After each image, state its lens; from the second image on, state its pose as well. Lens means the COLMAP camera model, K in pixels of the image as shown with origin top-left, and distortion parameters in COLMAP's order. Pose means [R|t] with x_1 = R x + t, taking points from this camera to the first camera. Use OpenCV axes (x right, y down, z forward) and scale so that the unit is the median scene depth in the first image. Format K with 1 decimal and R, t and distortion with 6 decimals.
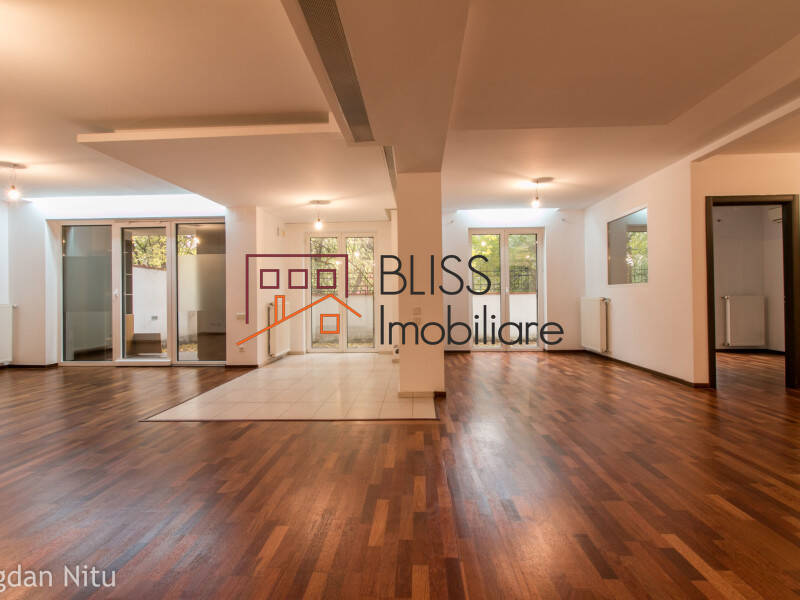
lens RADIAL K [[412.7, 0, 398.7], [0, 412.7, 296.8], [0, 0, 1]] dist [0.007214, 0.000395]
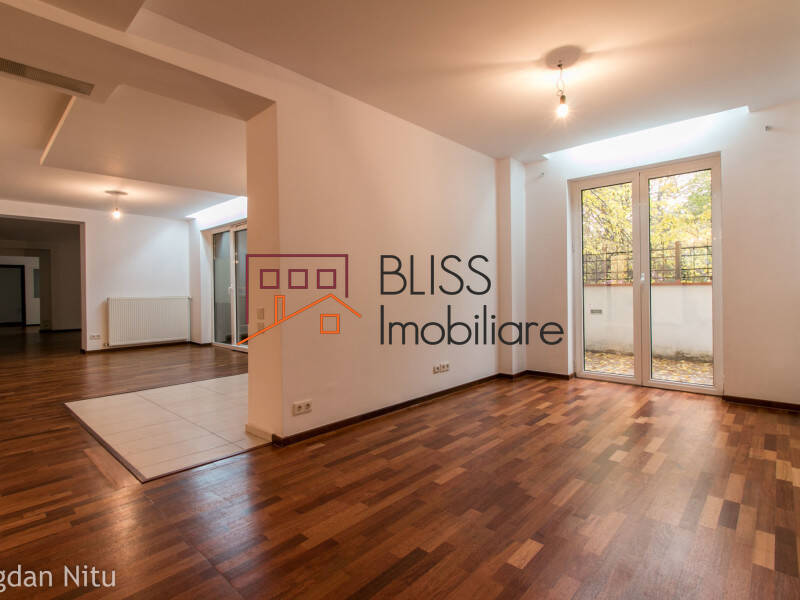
lens RADIAL K [[412.7, 0, 400.0], [0, 412.7, 295.5], [0, 0, 1]] dist [0.007214, 0.000395]
pose [[0.759825, 0.007458, -0.650085, 0.449676], [0.003139, 0.999880, 0.015141, -0.003081], [0.650120, -0.013545, 0.759711, 0.416224]]
